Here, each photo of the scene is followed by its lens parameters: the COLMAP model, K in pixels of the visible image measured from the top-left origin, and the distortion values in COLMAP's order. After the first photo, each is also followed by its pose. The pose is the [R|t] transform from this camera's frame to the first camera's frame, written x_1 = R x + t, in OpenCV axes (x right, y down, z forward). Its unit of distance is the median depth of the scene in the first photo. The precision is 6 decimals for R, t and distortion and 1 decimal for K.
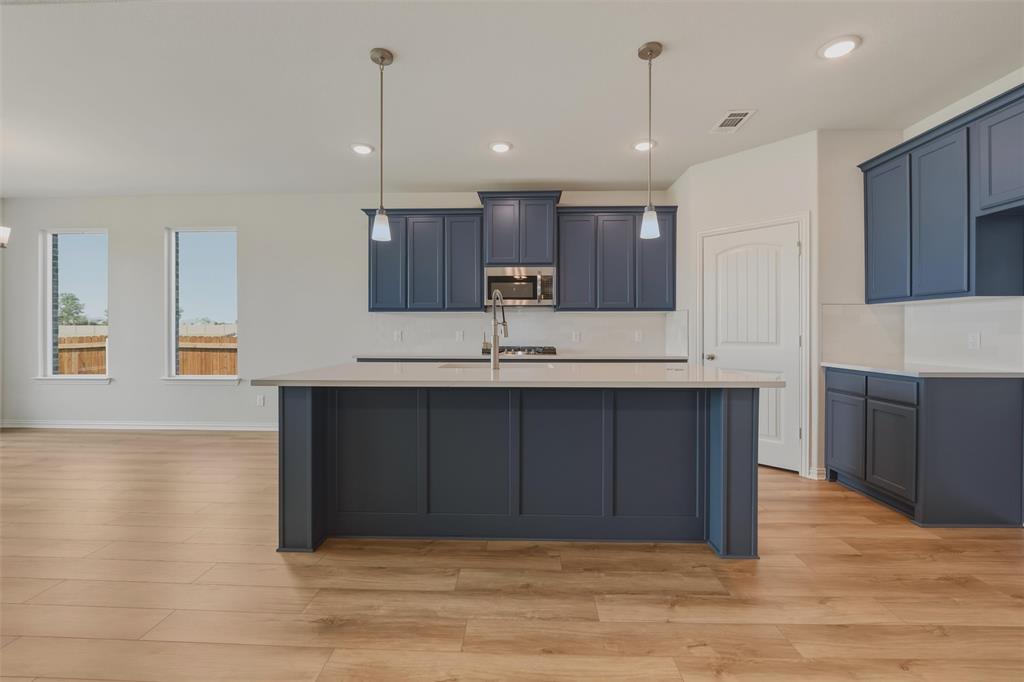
lens RADIAL K [[427.5, 0, 513.7], [0, 427.5, 333.0], [0, 0, 1]] dist [-0.010863, -0.002626]
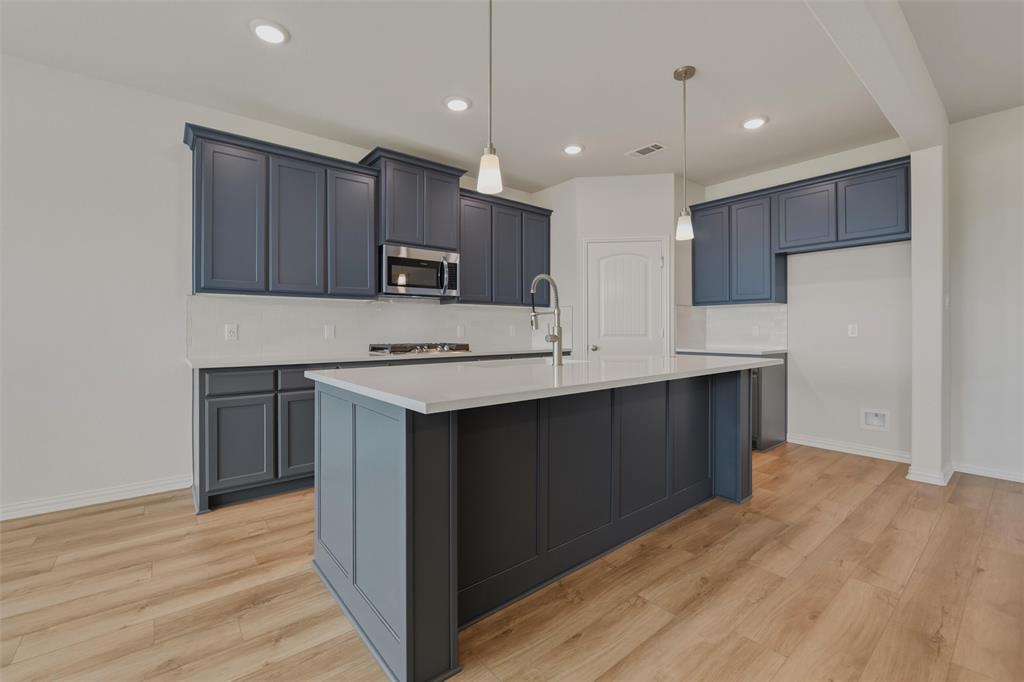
lens RADIAL K [[427.5, 0, 519.8], [0, 427.5, 334.9], [0, 0, 1]] dist [-0.010863, -0.002626]
pose [[0.754309, -0.010054, 0.656443, -0.514483], [0.003296, 0.999928, 0.011527, 0.007894], [-0.656511, -0.006531, 0.754288, 0.299445]]
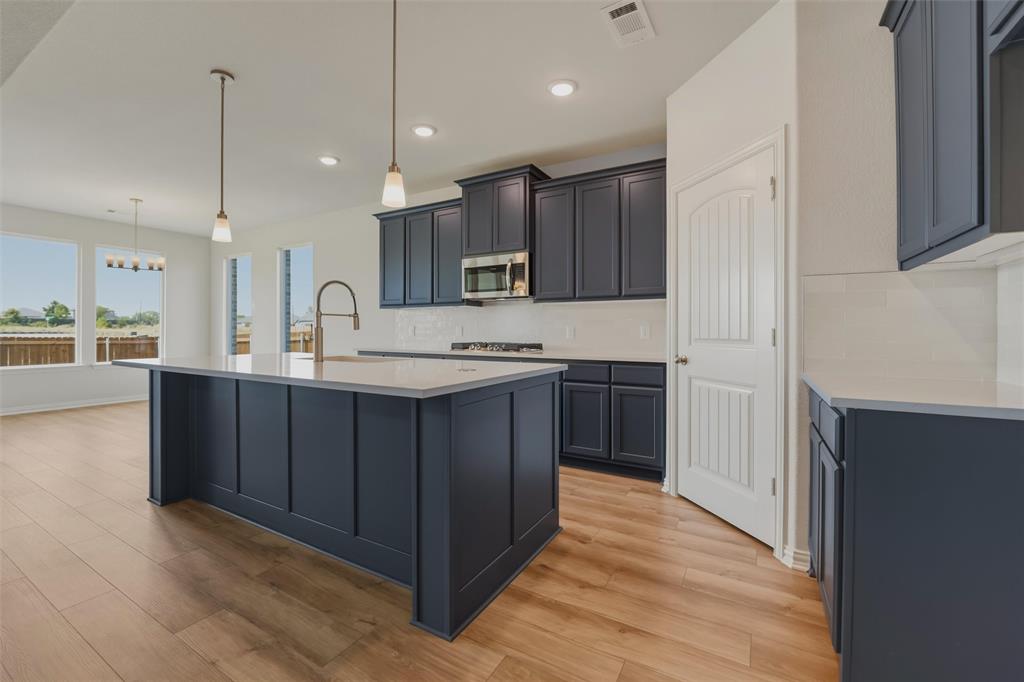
lens RADIAL K [[427.5, 0, 503.1], [0, 427.5, 333.5], [0, 0, 1]] dist [-0.010863, -0.002626]
pose [[0.875255, 0.002415, -0.483656, 0.616893], [0.000642, 0.999981, 0.006155, 0.008696], [0.483661, -0.005698, 0.875237, 0.263961]]
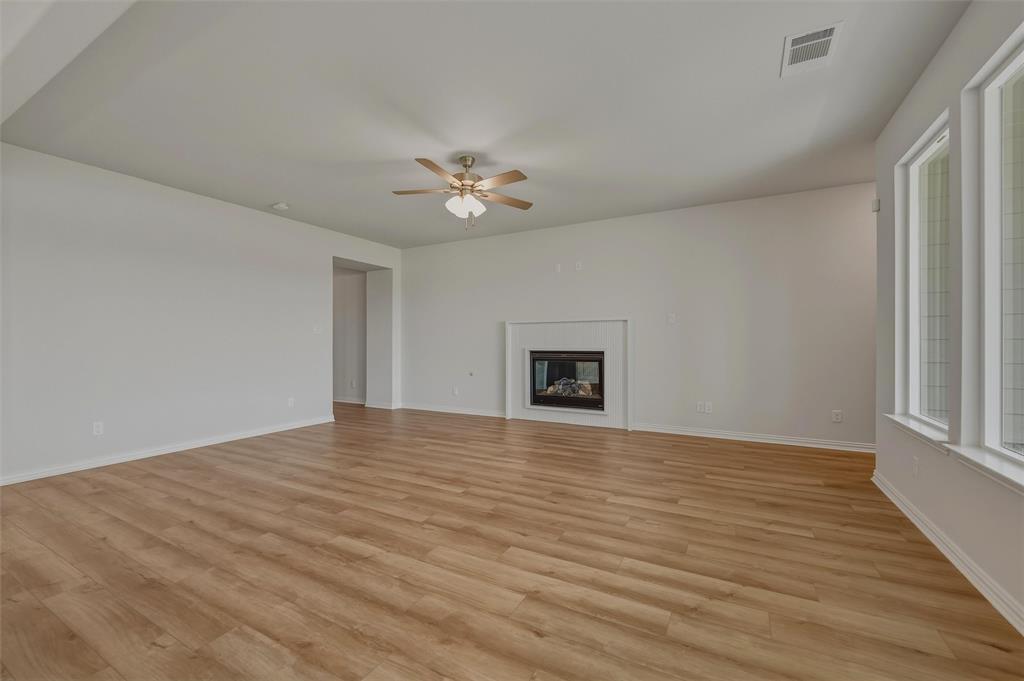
lens RADIAL K [[427.5, 0, 514.6], [0, 427.5, 341.2], [0, 0, 1]] dist [-0.010863, -0.002626]
pose [[-0.893004, 0.002750, 0.450041, -0.588358], [0.005655, 0.999971, 0.005111, 0.011126], [-0.450014, 0.007109, -0.892993, 0.621299]]
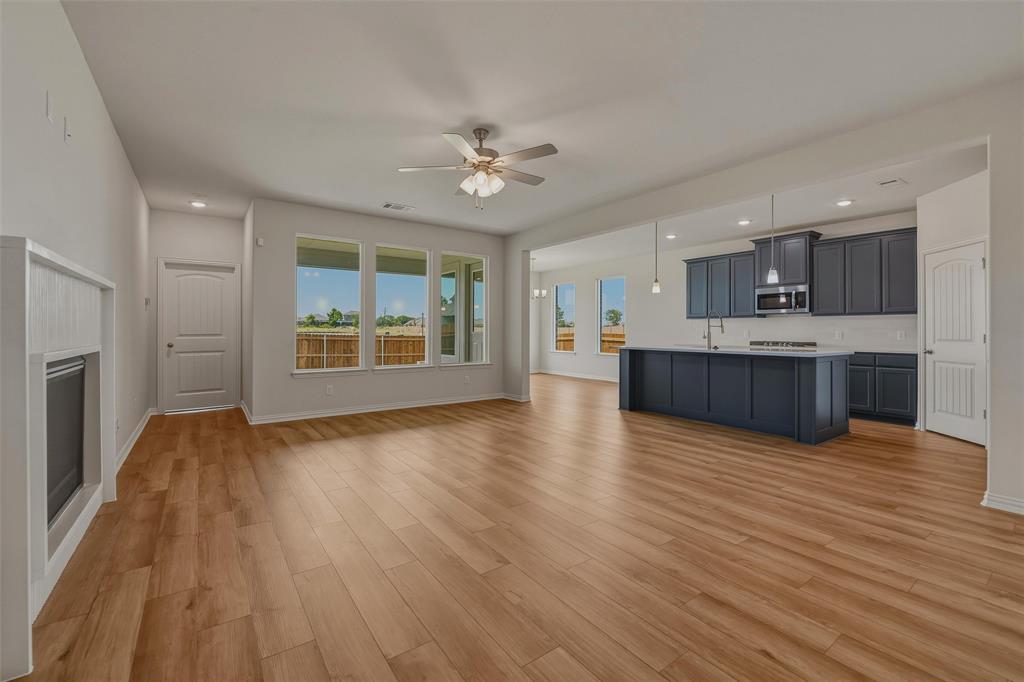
lens RADIAL K [[427.5, 0, 509.6], [0, 427.5, 329.1], [0, 0, 1]] dist [-0.010863, -0.002626]
pose [[0.605773, -0.002374, -0.795634, 0.792532], [-0.004695, 0.999967, -0.006558, 0.005878], [0.795624, 0.007708, 0.605742, -0.808700]]
